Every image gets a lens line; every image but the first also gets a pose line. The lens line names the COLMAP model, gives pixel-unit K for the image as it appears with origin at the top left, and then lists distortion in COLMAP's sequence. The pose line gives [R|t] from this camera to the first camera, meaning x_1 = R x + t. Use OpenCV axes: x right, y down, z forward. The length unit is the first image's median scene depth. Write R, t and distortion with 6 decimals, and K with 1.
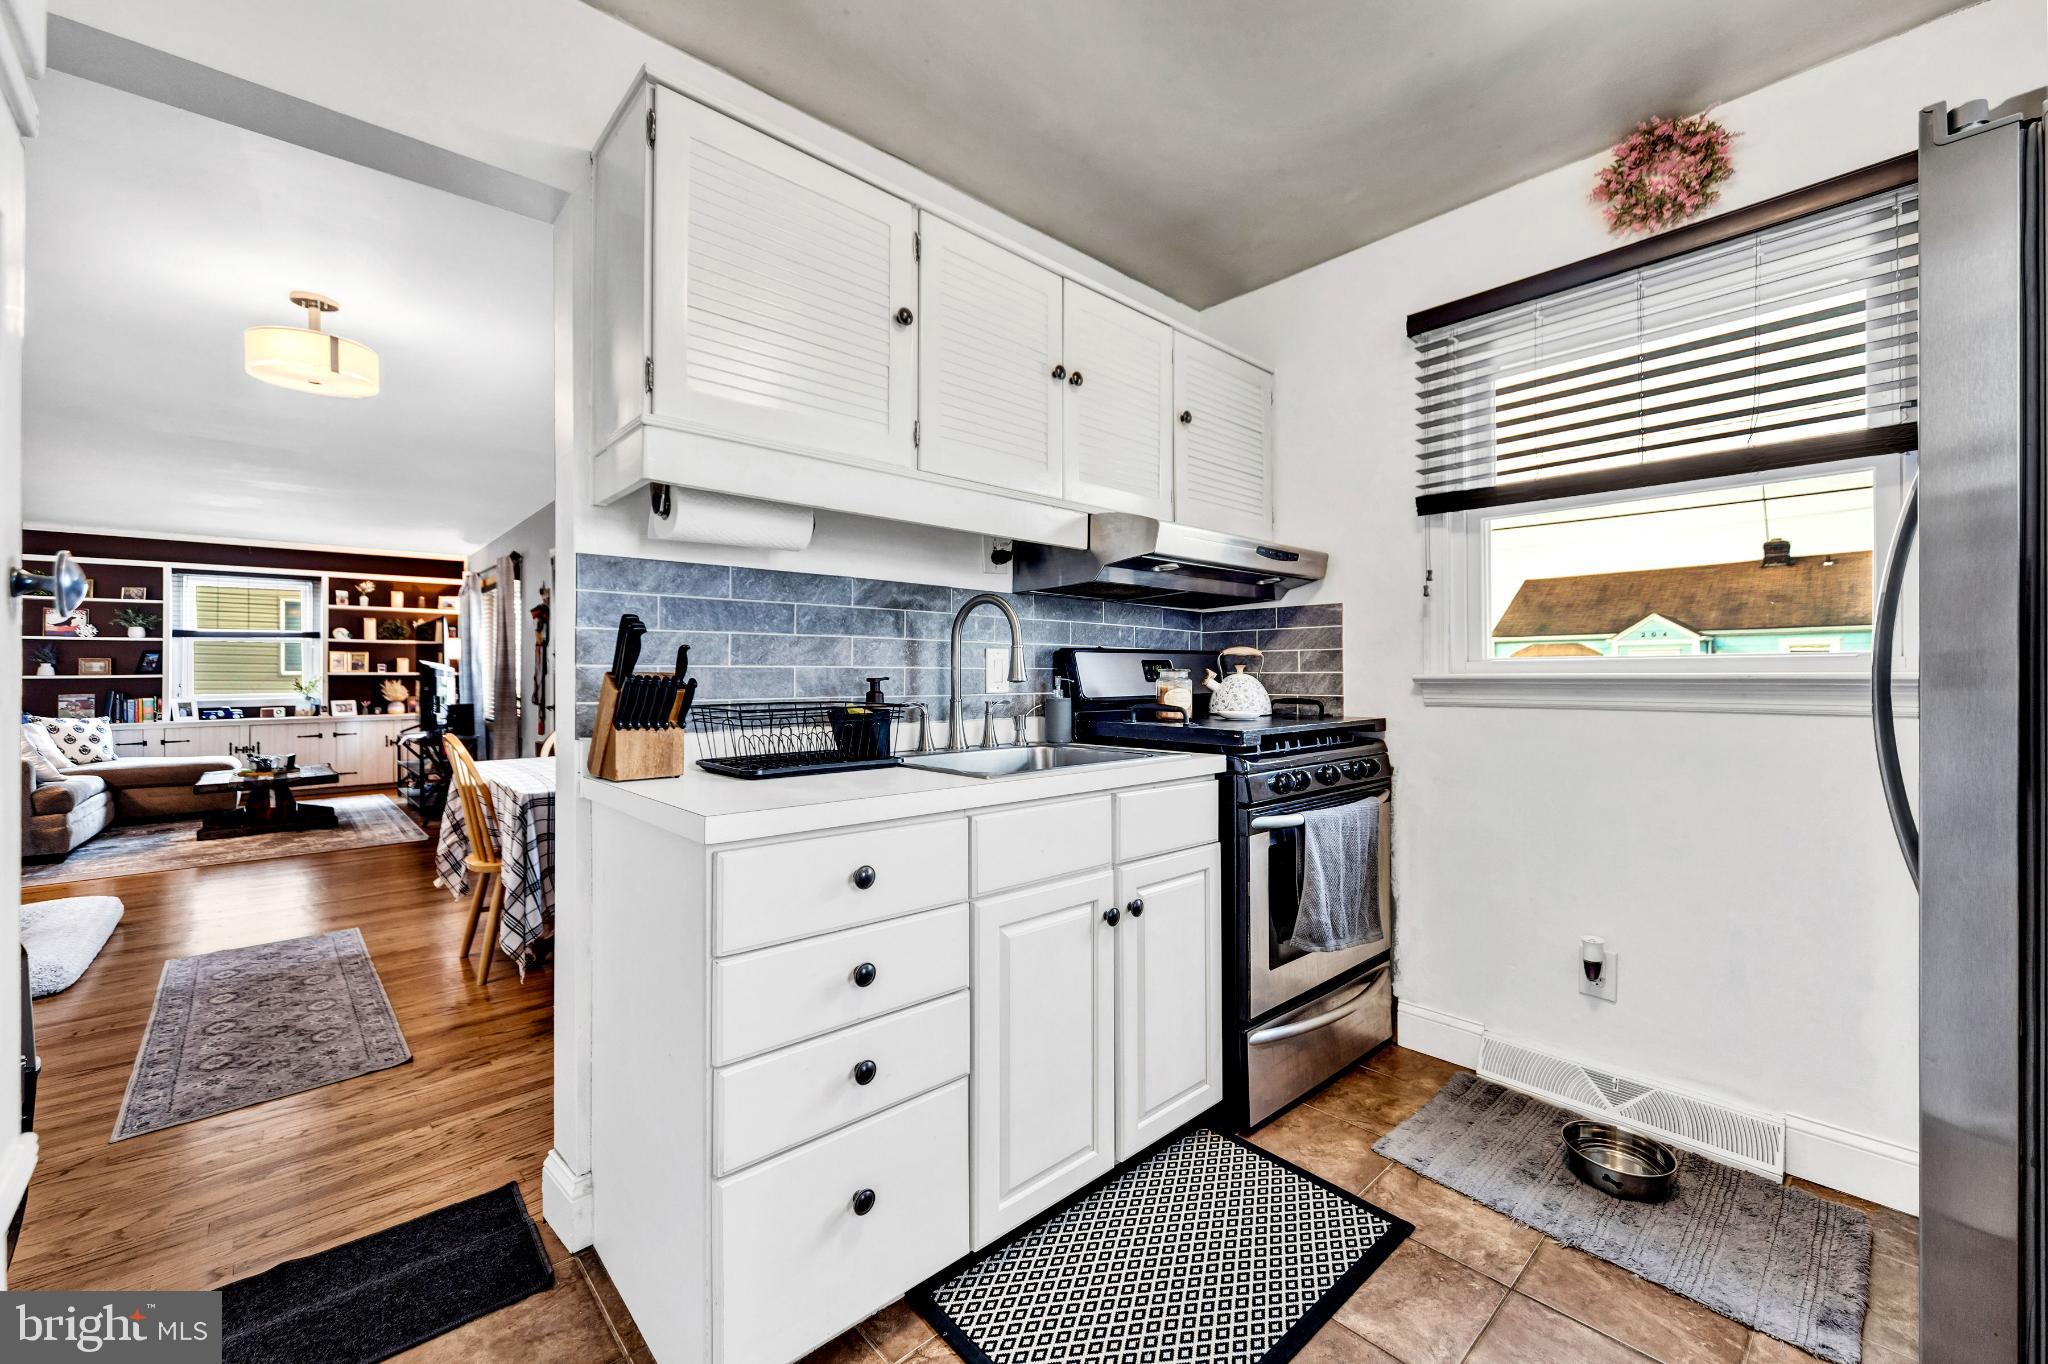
lens RADIAL K [[807.9, 0, 1020.1], [0, 807.9, 670.2], [0, 0, 1]] dist [0.000088, -0.000193]
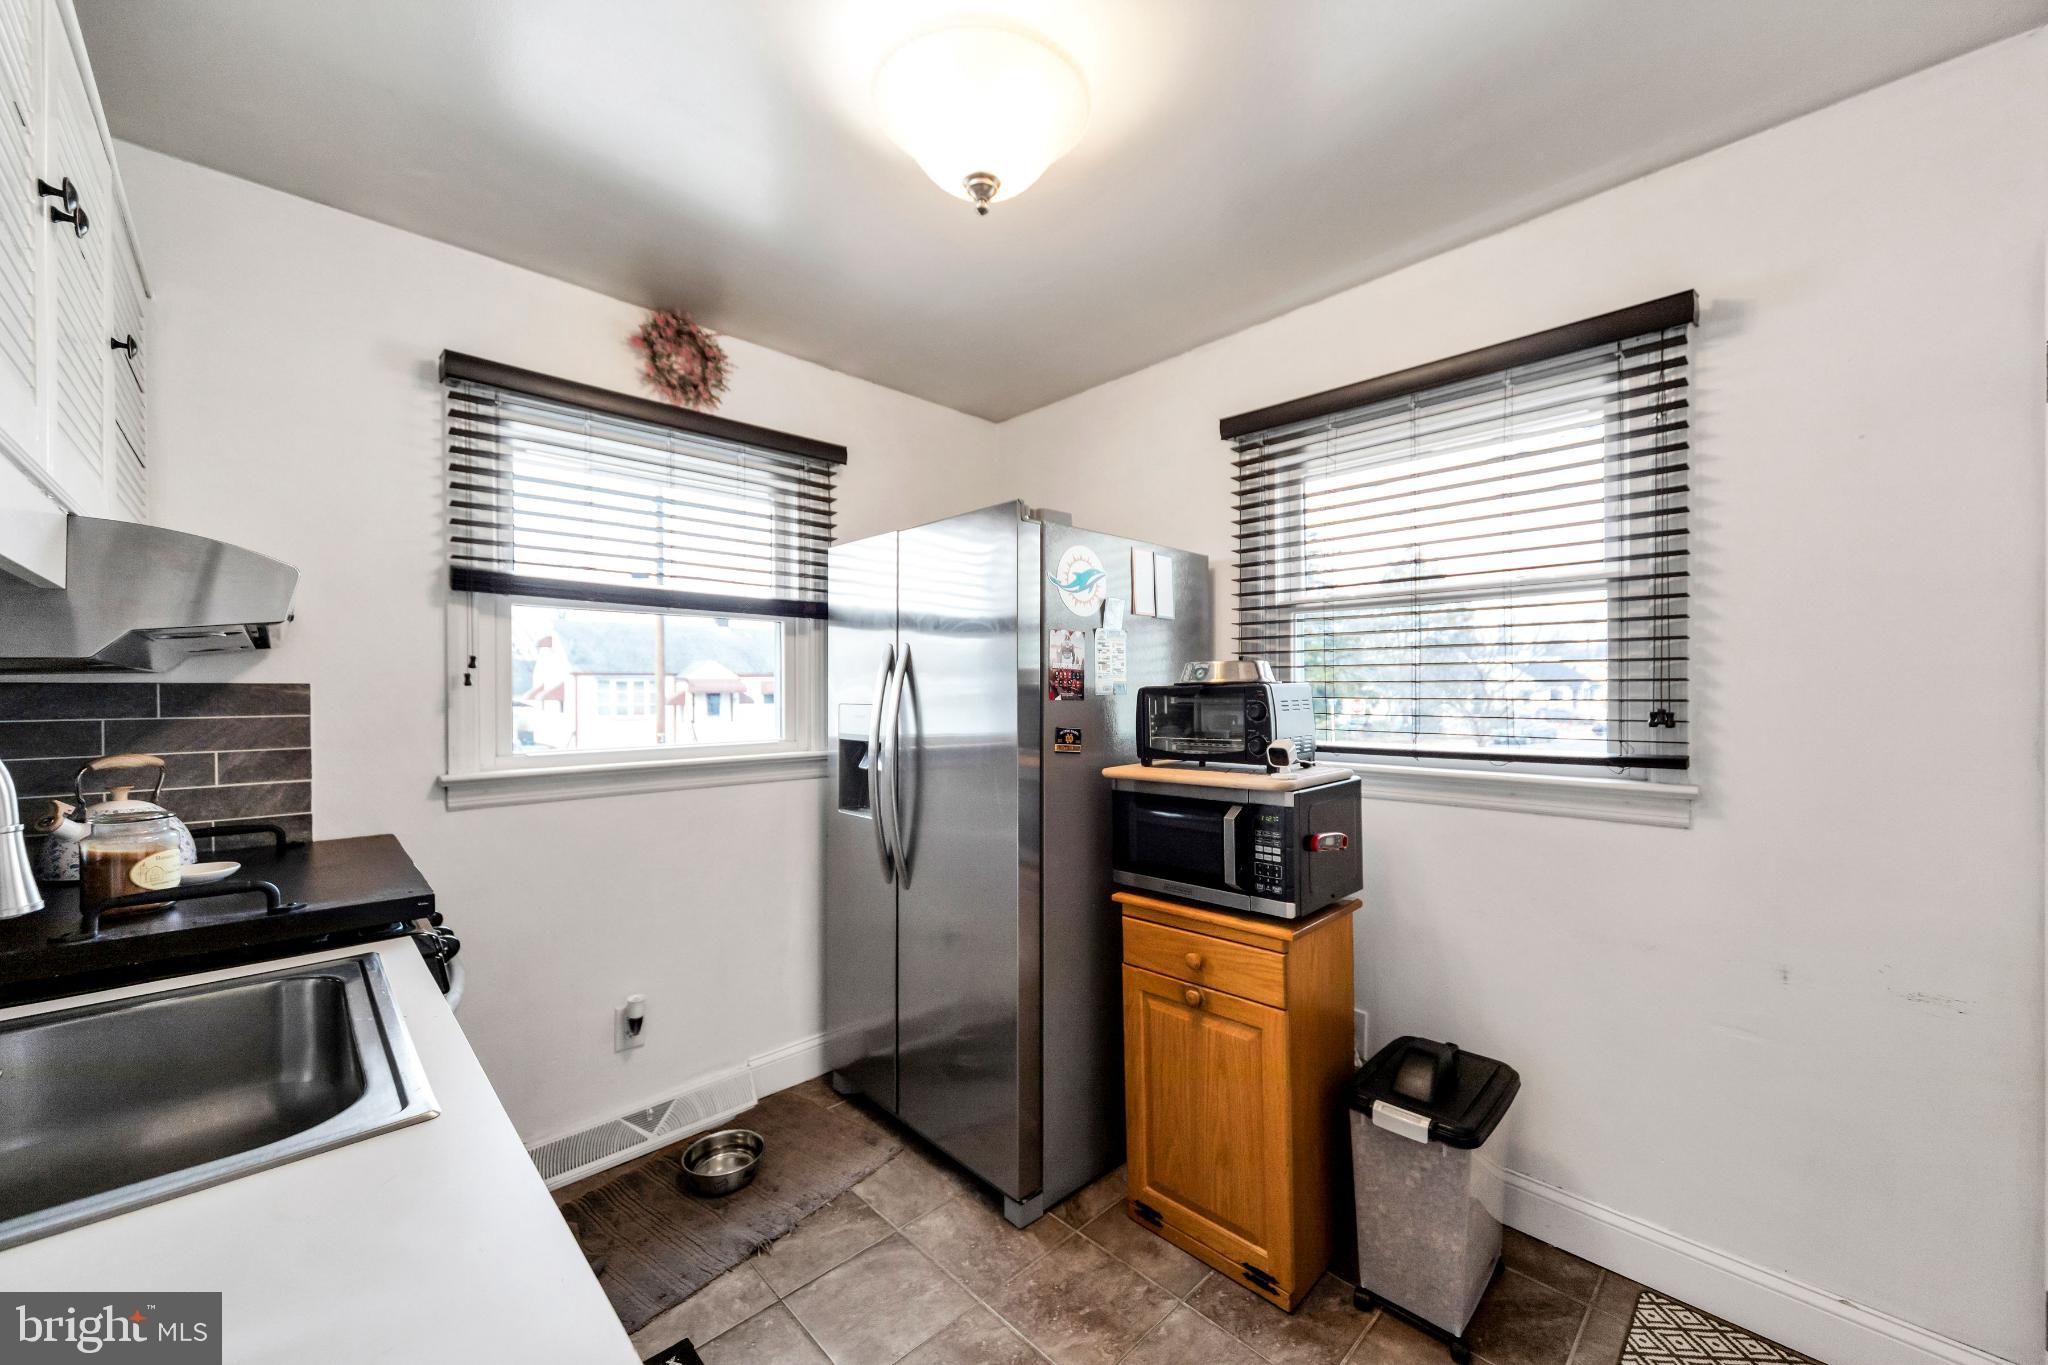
lens RADIAL K [[776.8, 0, 1019.5], [0, 776.8, 690.0], [0, 0, 1]] dist [-0.001119, -0.000072]
pose [[-0.020252, 0.003395, 0.999789, -0.341590], [0.005172, 0.999981, -0.003291, -0.080040], [-0.999782, 0.005104, -0.020269, 0.418061]]
